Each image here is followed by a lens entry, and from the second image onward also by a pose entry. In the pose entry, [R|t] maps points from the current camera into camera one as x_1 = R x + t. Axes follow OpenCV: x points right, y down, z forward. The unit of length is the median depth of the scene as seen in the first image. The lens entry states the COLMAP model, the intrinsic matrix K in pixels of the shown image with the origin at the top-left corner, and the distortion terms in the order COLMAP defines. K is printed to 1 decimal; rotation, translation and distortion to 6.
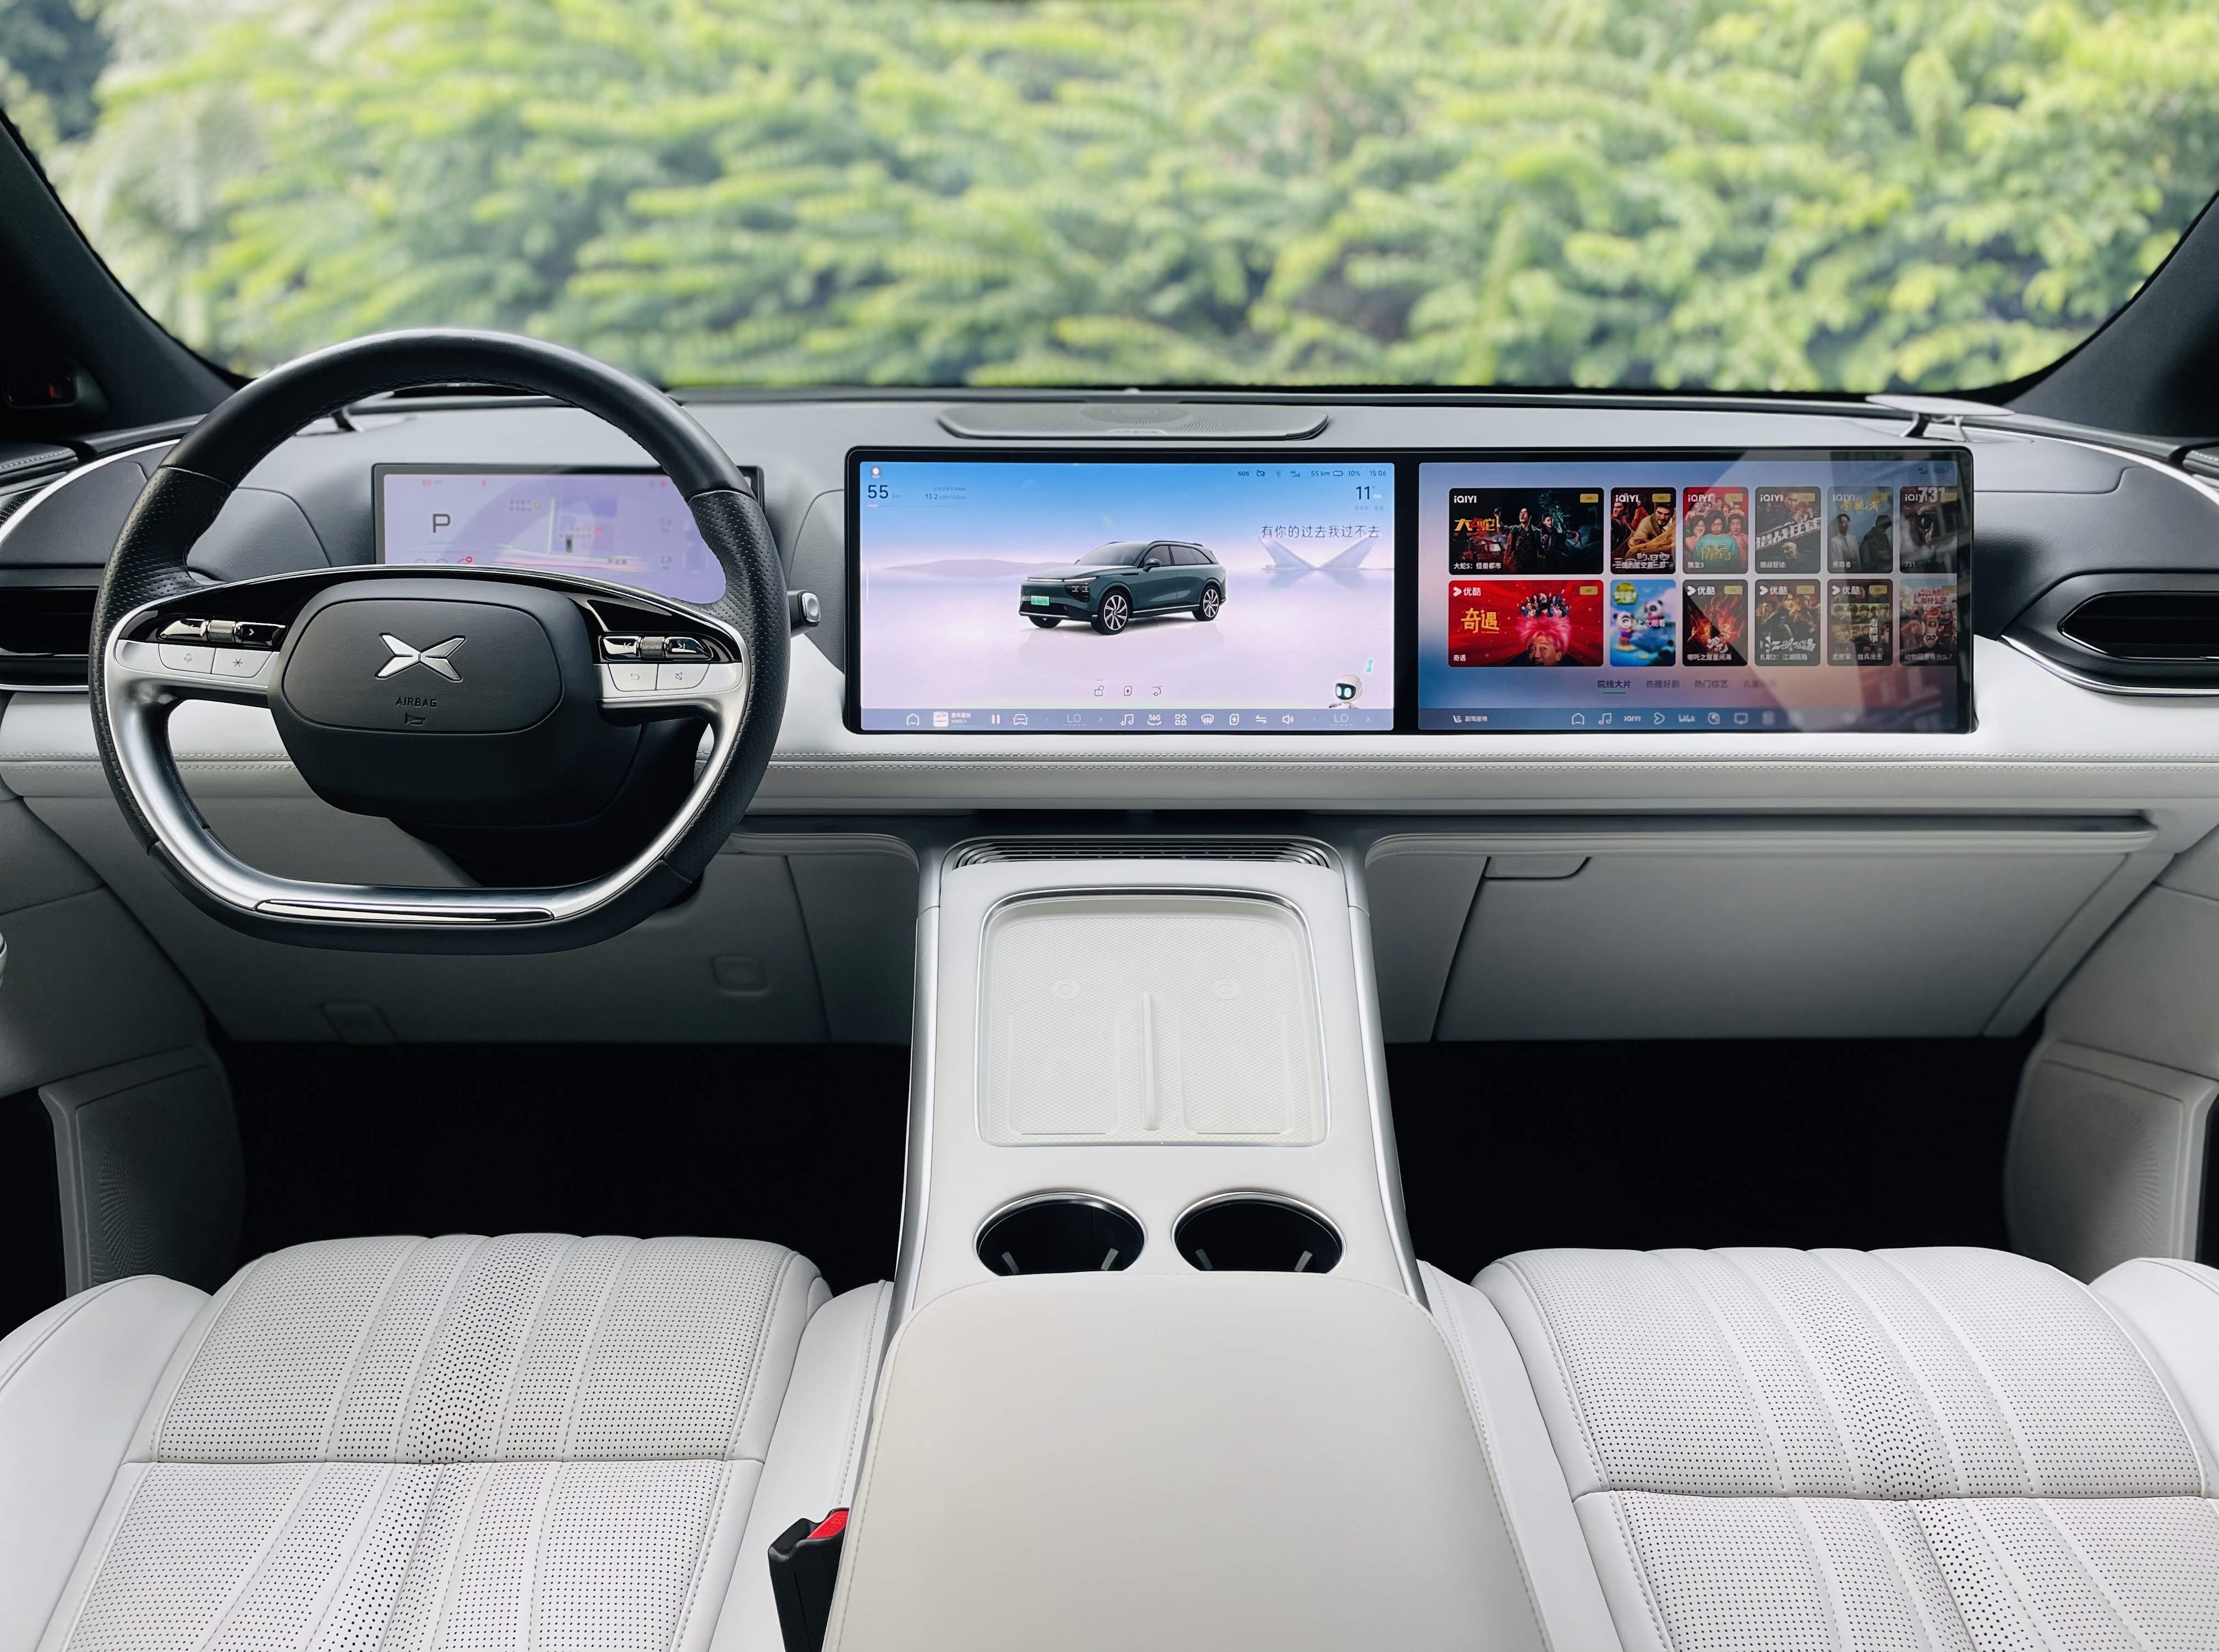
lens RADIAL K [[1676.2, 0, 1128.8], [0, 1676.2, 833.4], [0, 0, 1]] dist [0.058245, -0.075204]
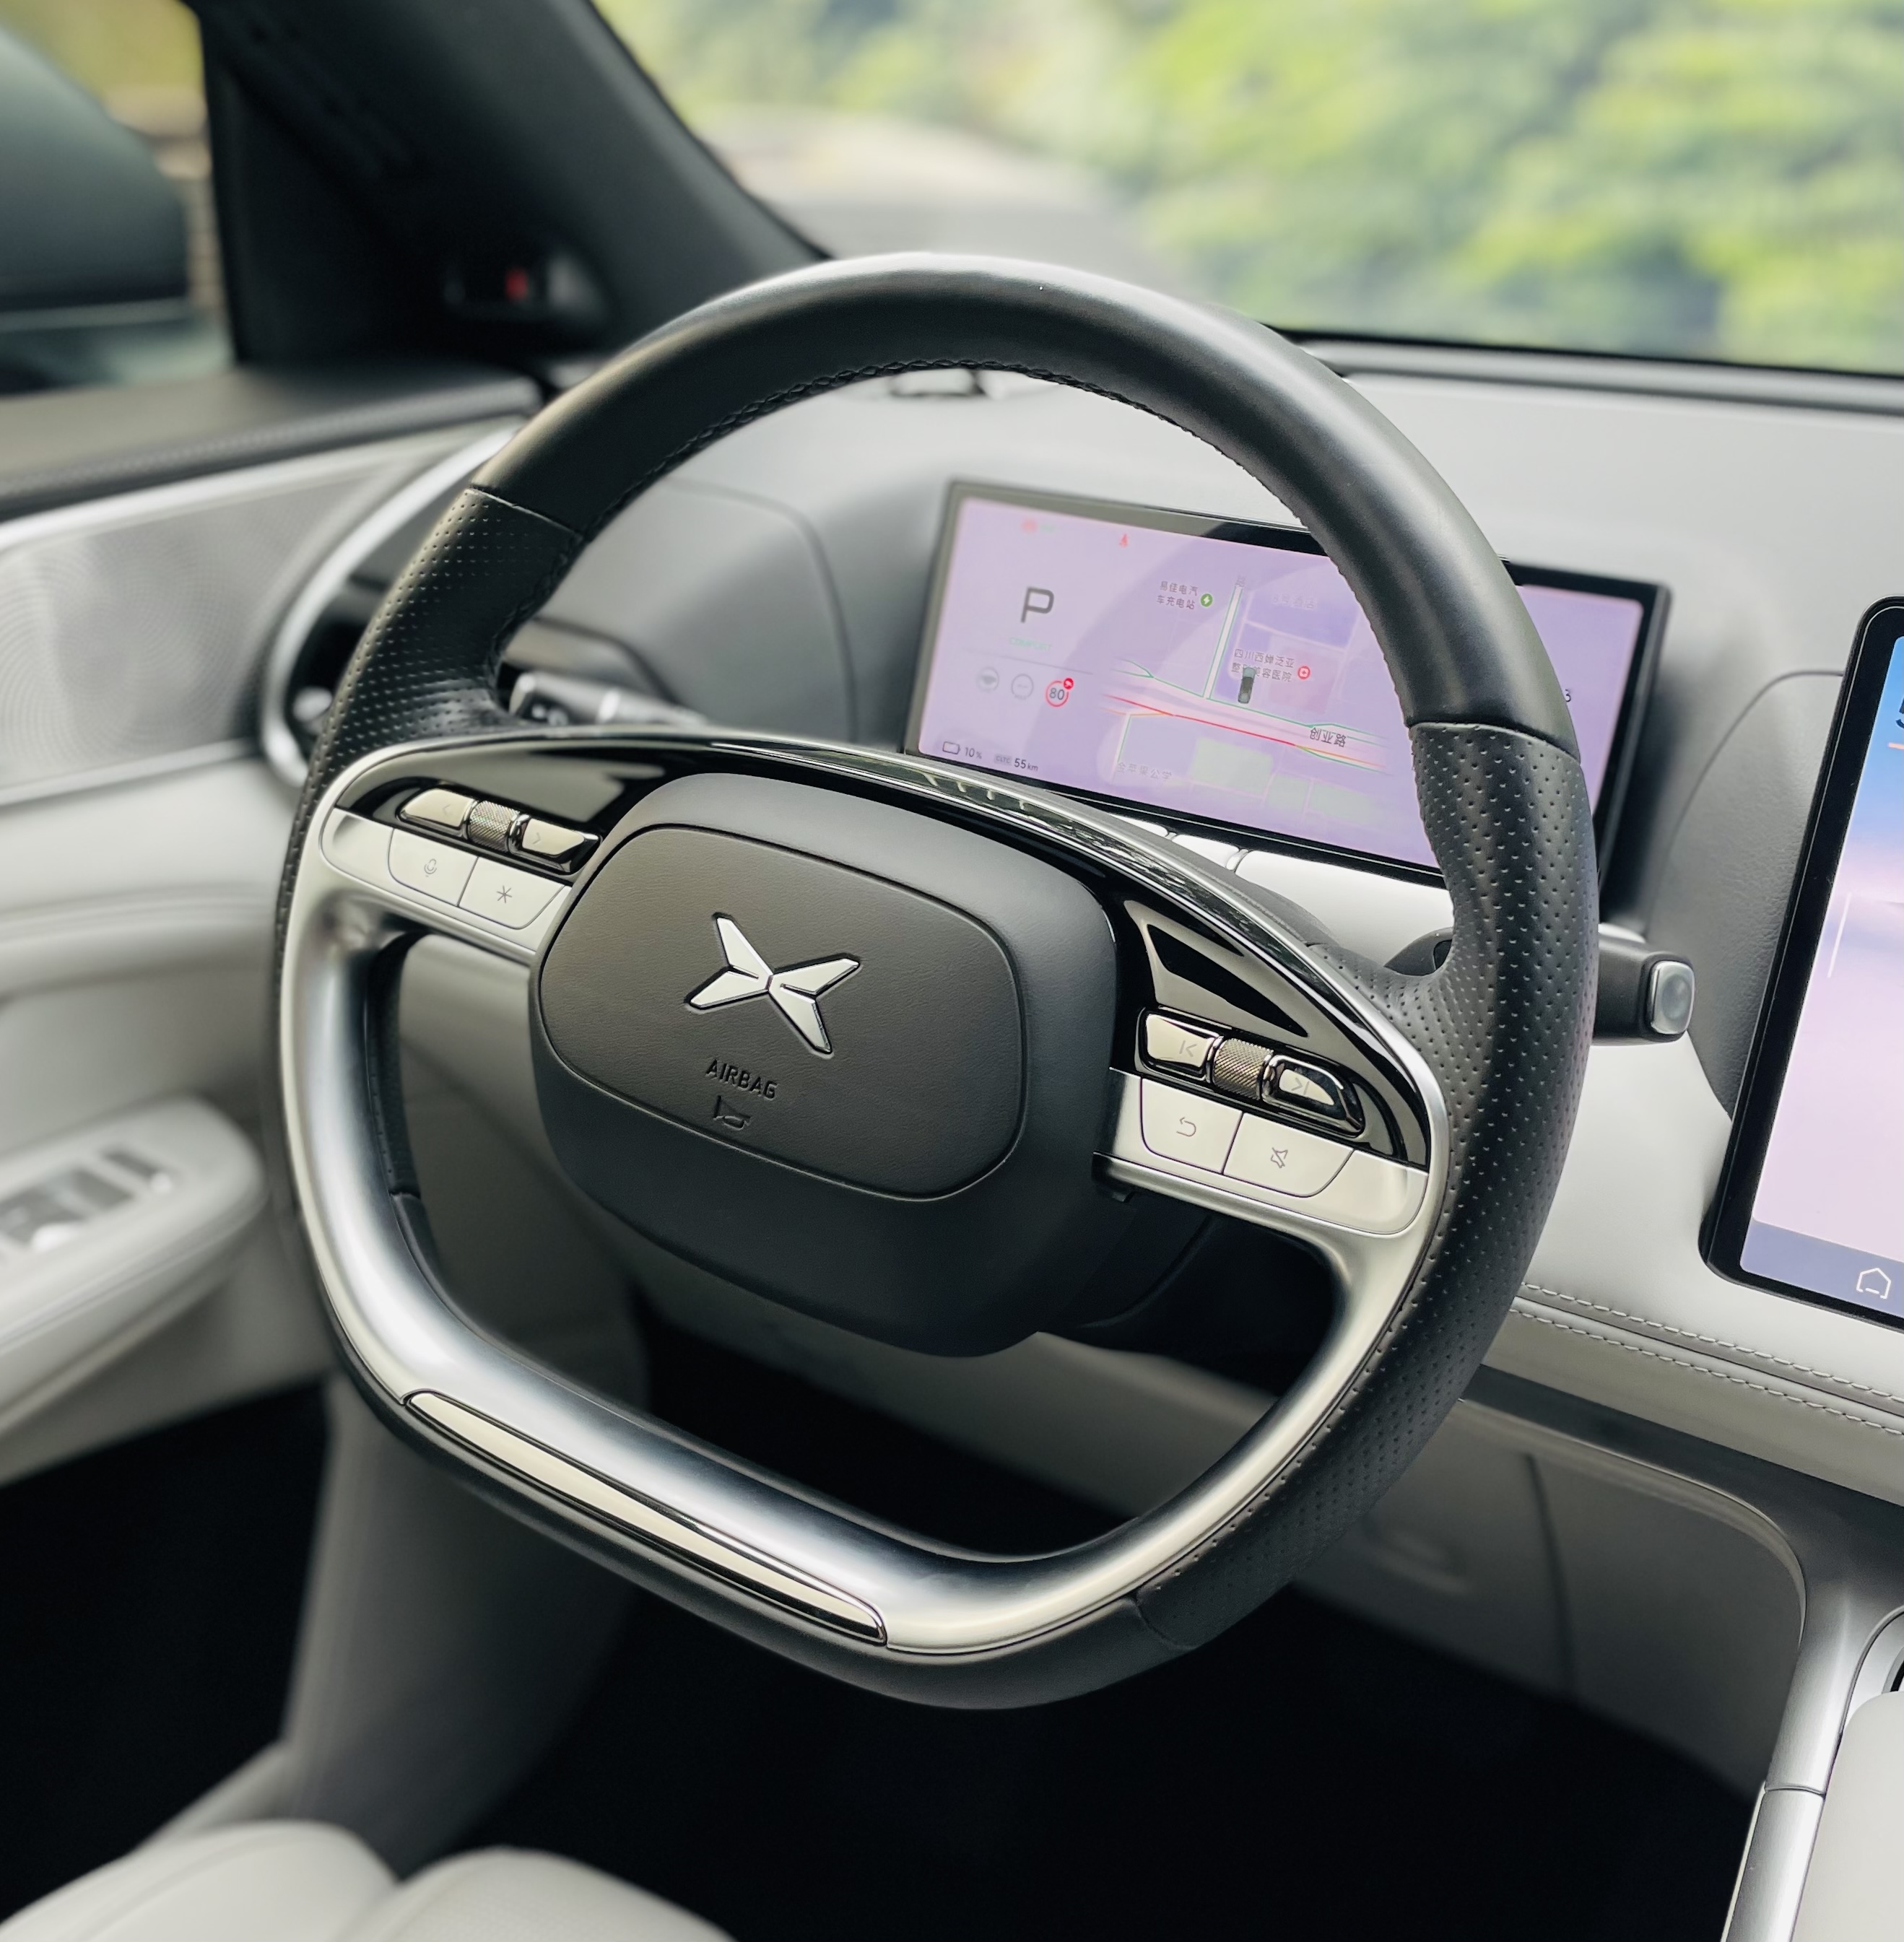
lens RADIAL K [[2133.9, 0, 1037.6], [0, 2133.9, 952.9], [0, 0, 1]] dist [0.063470, 0.000000]
pose [[0.849598, 0.235691, -0.471840, -0.072364], [-0.206919, 0.971826, 0.112864, -0.161202], [0.485147, 0.001744, 0.874431, 0.442110]]
